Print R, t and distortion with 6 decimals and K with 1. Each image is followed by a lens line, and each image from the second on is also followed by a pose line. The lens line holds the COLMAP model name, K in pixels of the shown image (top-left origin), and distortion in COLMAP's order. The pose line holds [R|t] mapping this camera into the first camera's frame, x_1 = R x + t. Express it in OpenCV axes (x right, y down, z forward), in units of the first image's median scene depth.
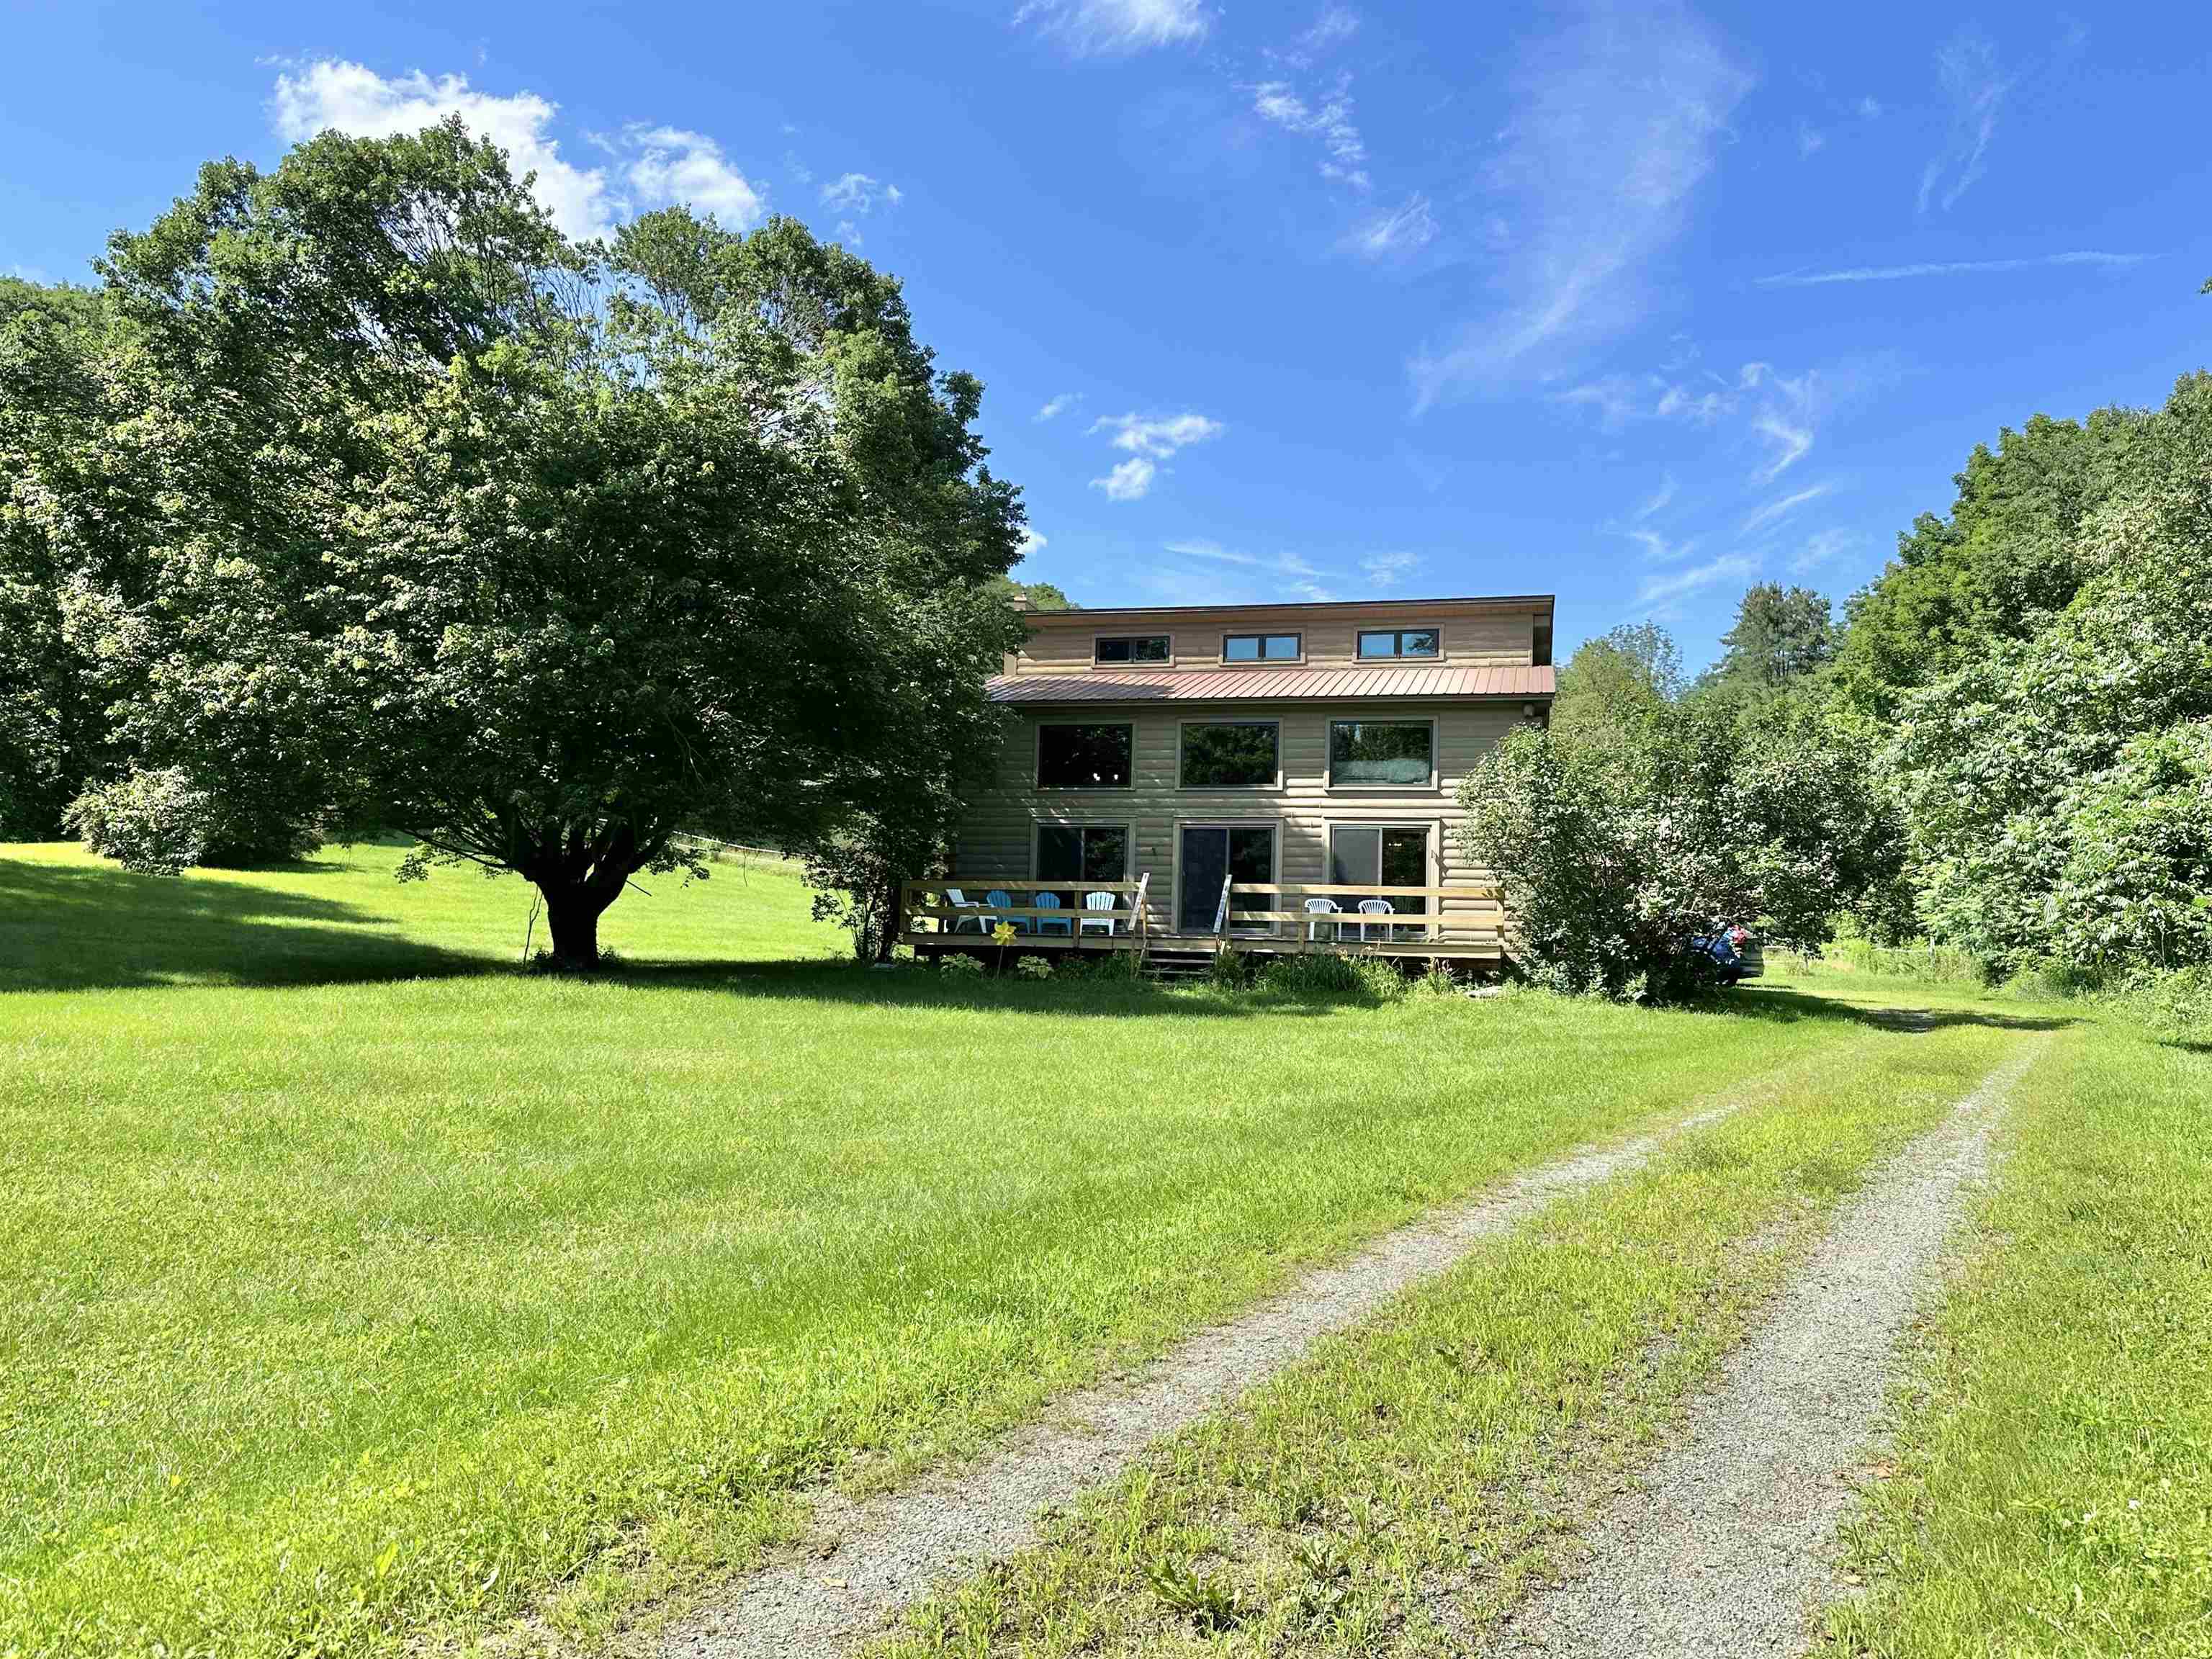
lens RADIAL K [[1698.9, 0, 1111.0], [0, 1698.9, 838.9], [0, 0, 1]] dist [0.021578, -0.030177]
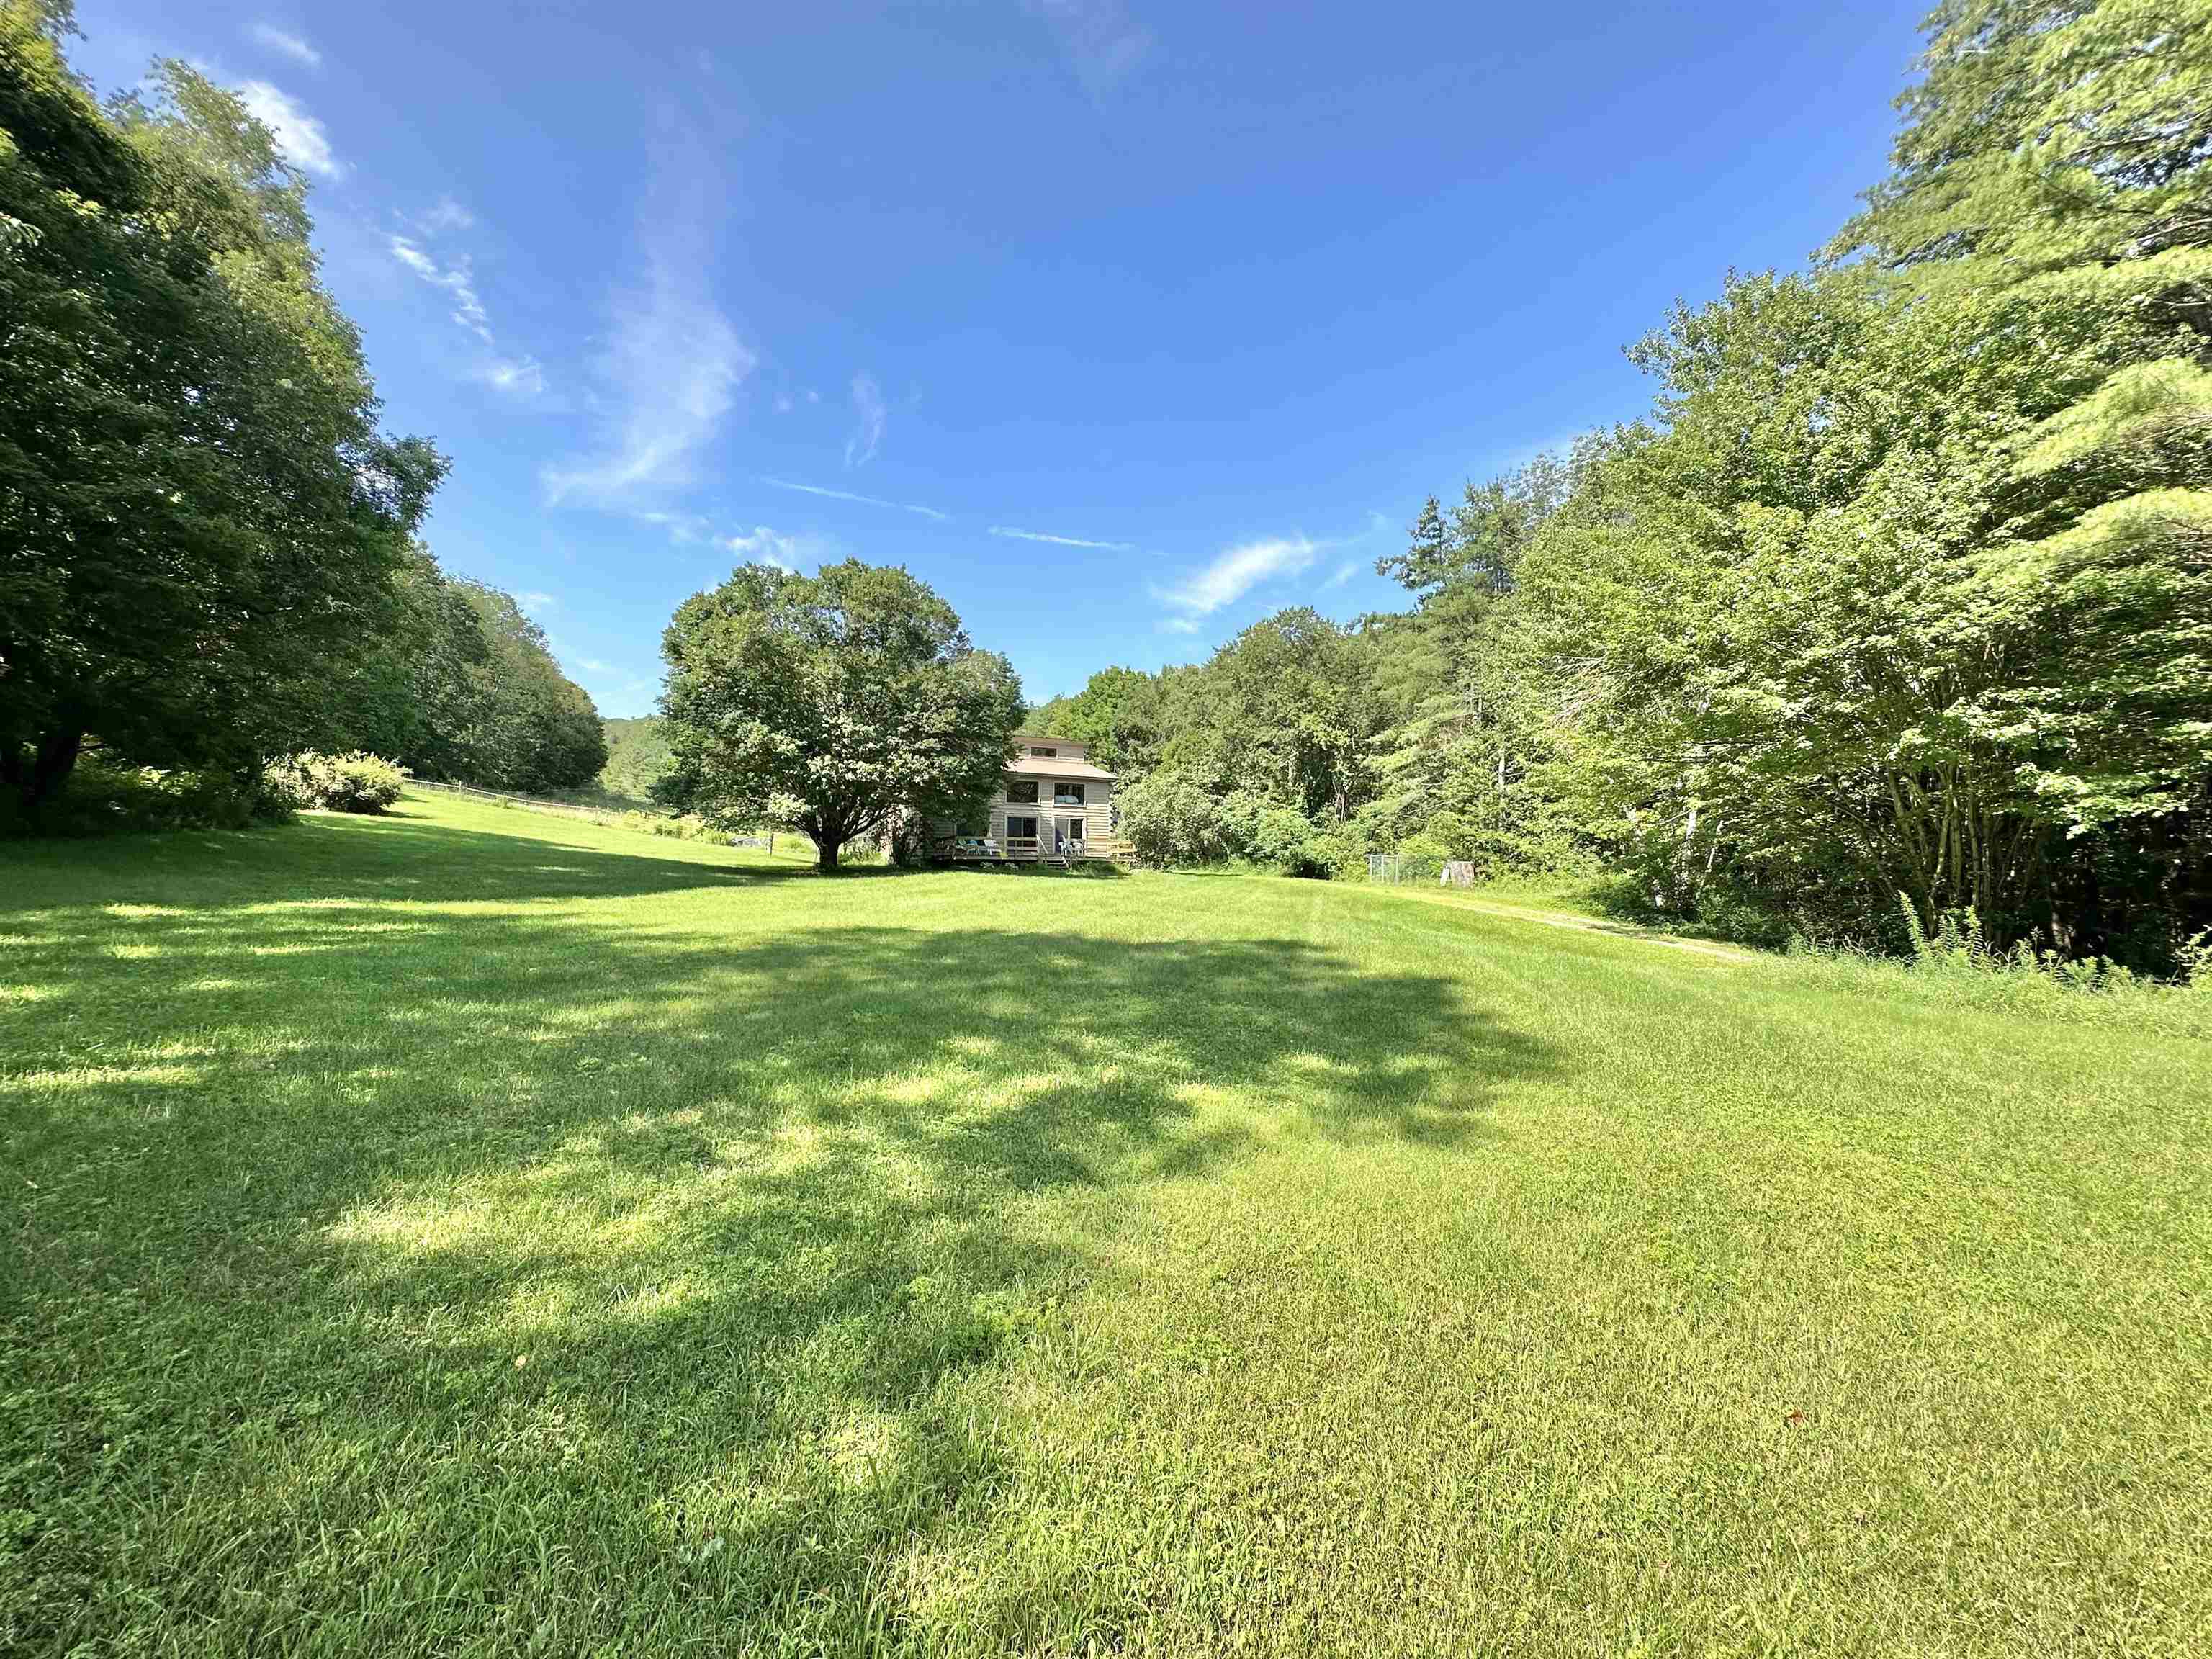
lens RADIAL K [[946.5, 0, 1112.7], [0, 946.5, 832.6], [0, 0, 1]] dist [-0.004670, -0.000451]
pose [[0.734050, 0.006932, 0.679060, -0.842006], [-0.040918, 0.998583, 0.034038, -0.038341], [-0.677861, -0.052771, 0.733293, -0.278425]]
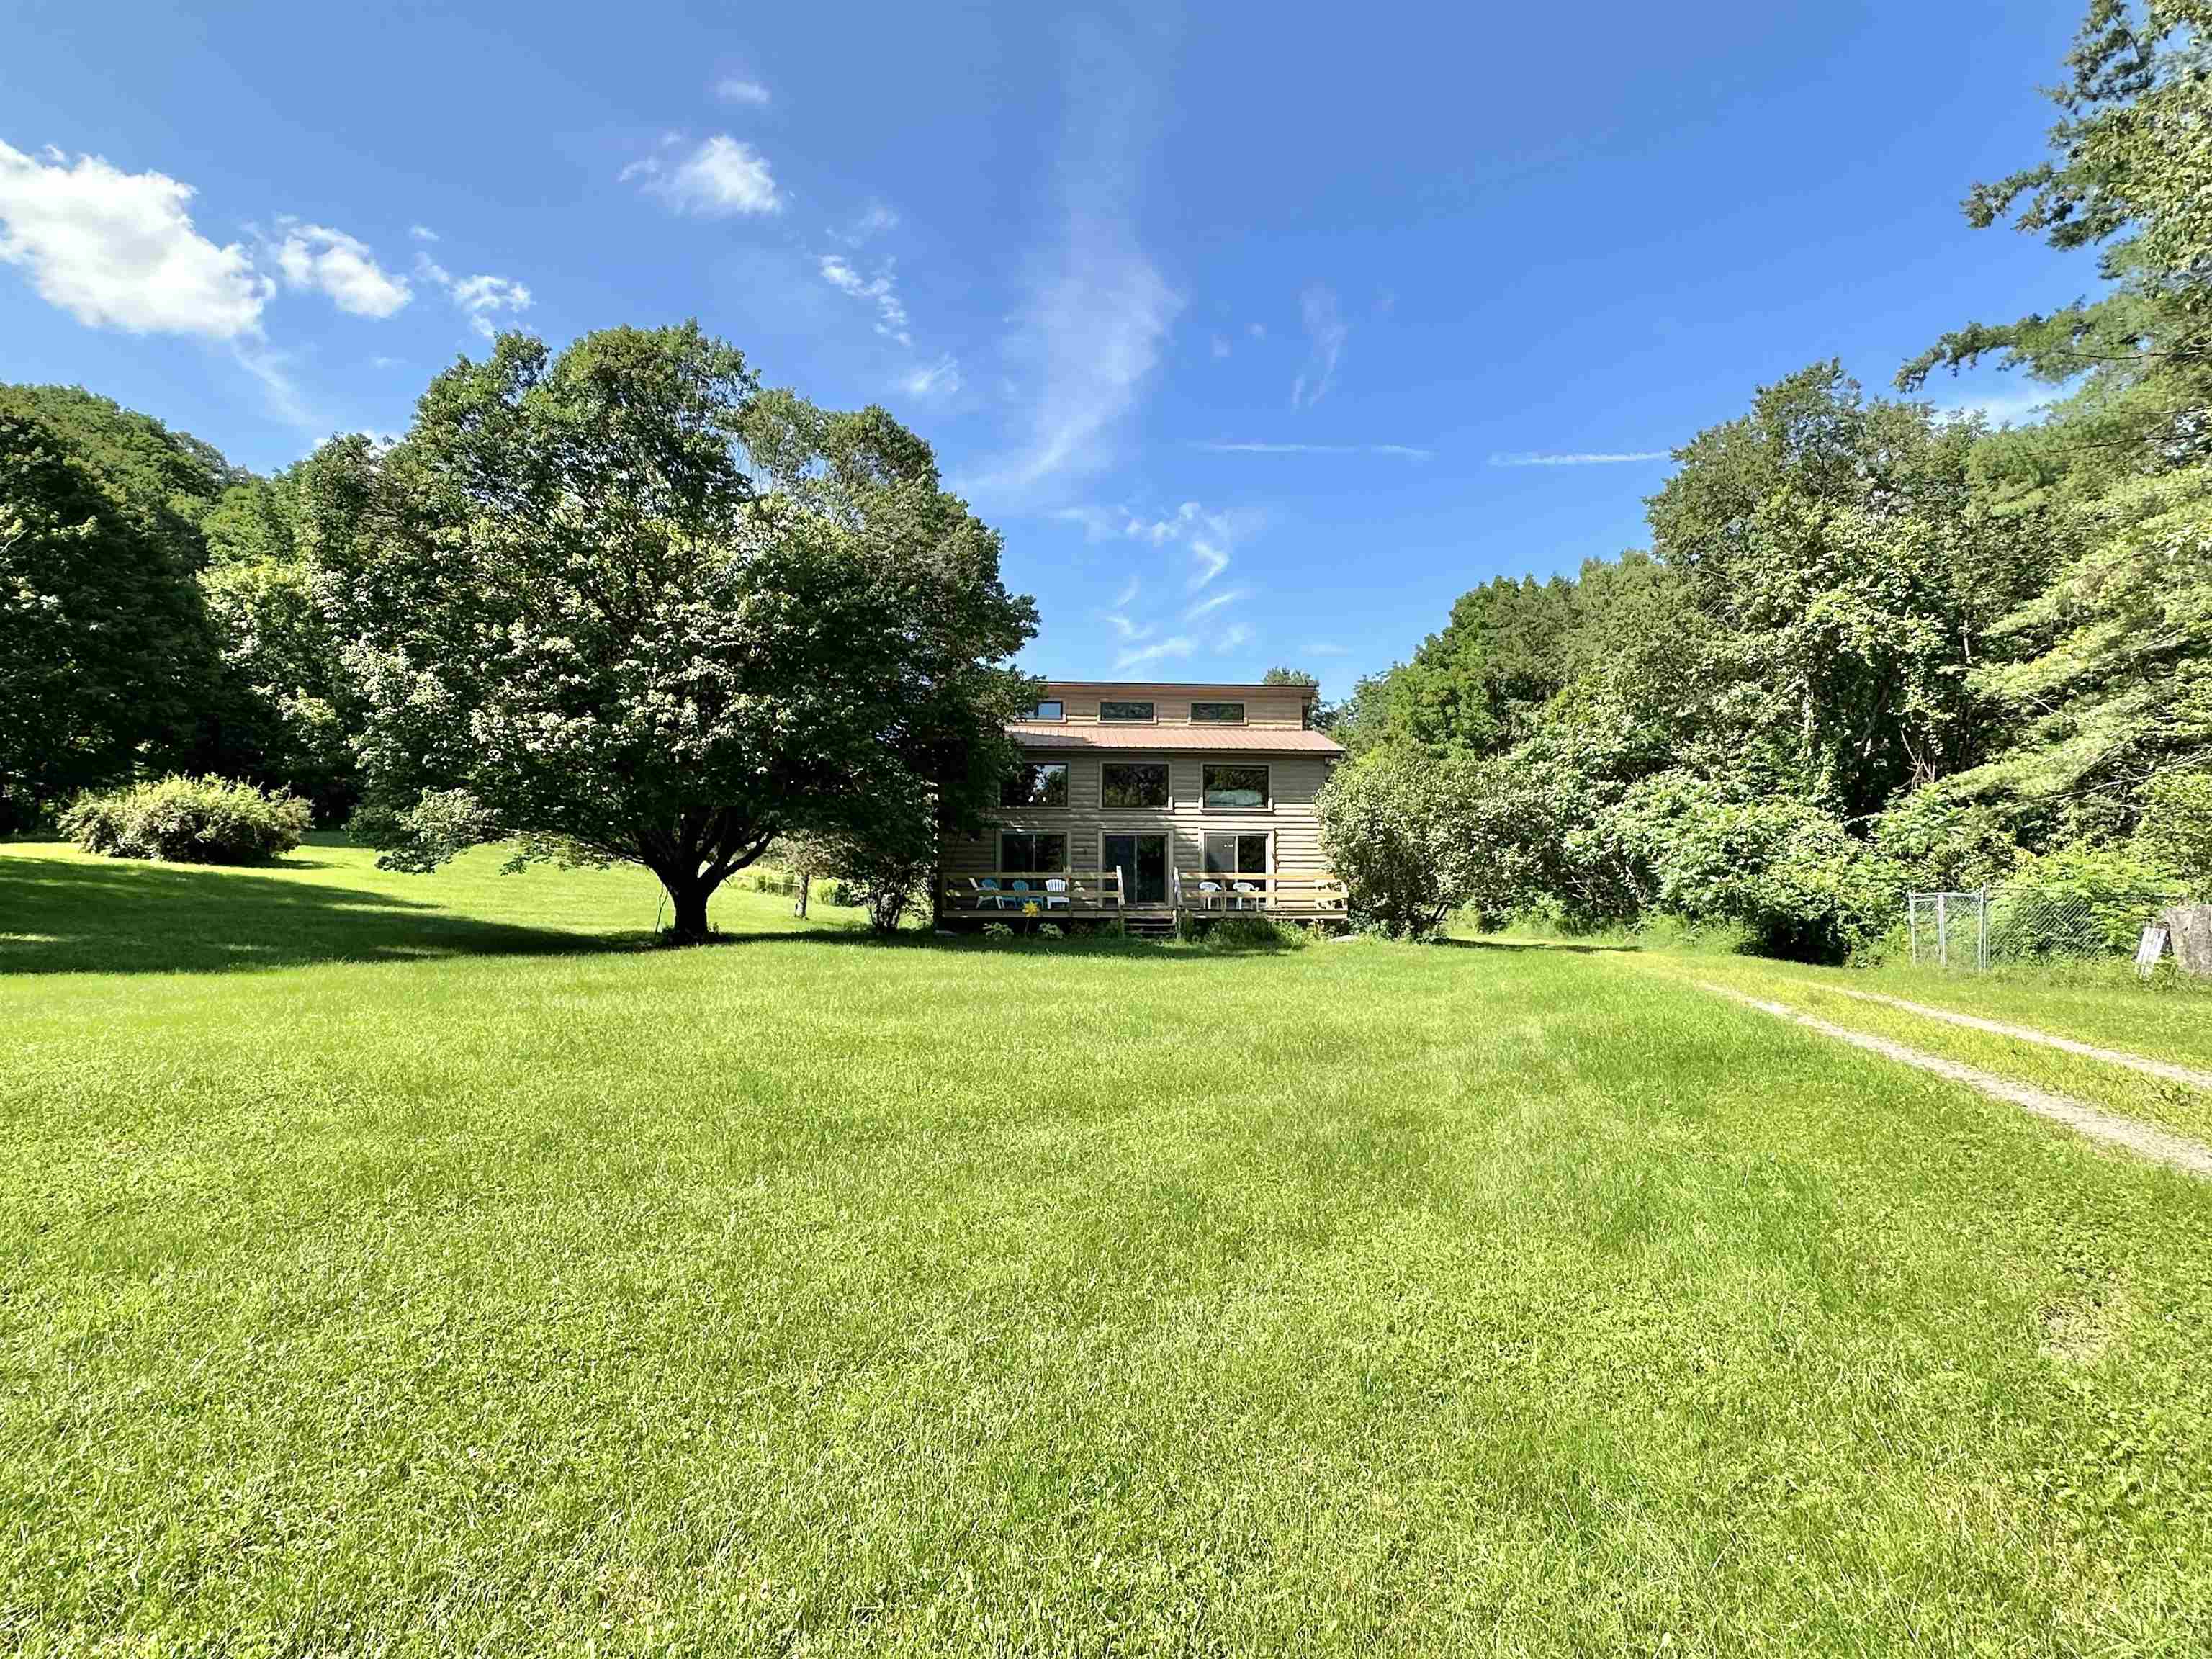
lens RADIAL K [[1283.8, 0, 1109.8], [0, 1283.8, 836.6], [0, 0, 1]] dist [0.003321, 0.001305]
pose [[0.953345, 0.001269, 0.301881, -0.266980], [-0.001336, 0.999999, 0.000014, -0.004862], [-0.301881, -0.000416, 0.953345, -0.064706]]
